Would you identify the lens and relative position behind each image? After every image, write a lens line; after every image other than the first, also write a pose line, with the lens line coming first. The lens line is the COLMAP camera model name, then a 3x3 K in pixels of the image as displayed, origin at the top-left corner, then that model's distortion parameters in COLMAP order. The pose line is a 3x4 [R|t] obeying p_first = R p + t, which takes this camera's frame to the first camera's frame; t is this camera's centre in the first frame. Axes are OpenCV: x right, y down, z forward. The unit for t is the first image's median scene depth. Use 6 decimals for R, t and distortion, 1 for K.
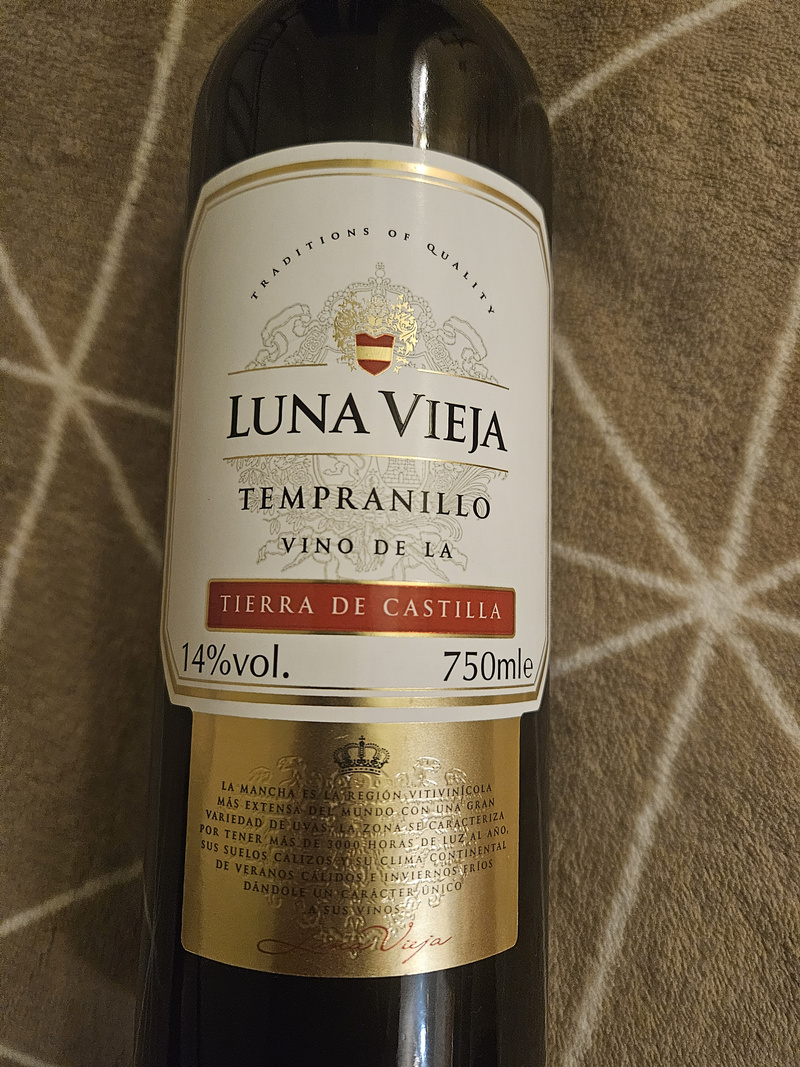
lens RADIAL K [[704.4, 0, 400.0], [0, 704.4, 533.5], [0, 0, 1]] dist [-0.145310, 0.028231]
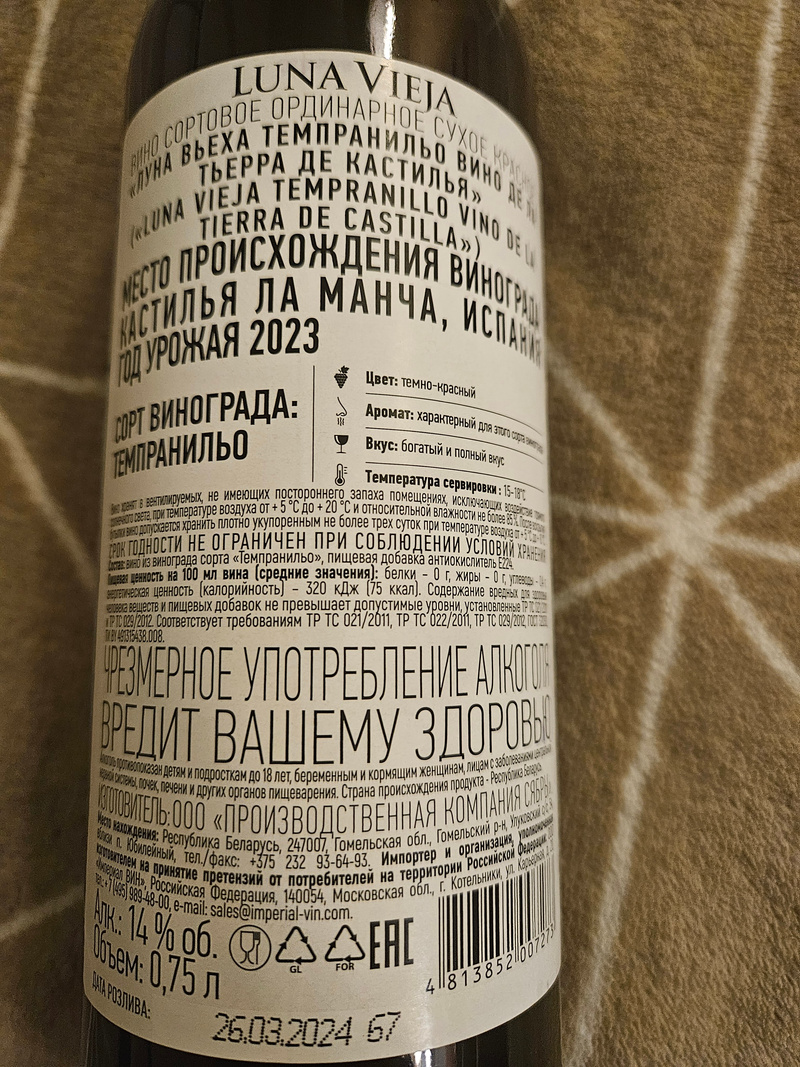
lens RADIAL K [[704.4, 0, 400.0], [0, 704.4, 533.5], [0, 0, 1]] dist [-0.145310, 0.028231]
pose [[0.993602, -0.100116, 0.052268, 0.034516], [0.096407, 0.992932, 0.069229, 0.001381], [-0.058830, -0.063748, 0.996231, 0.107643]]
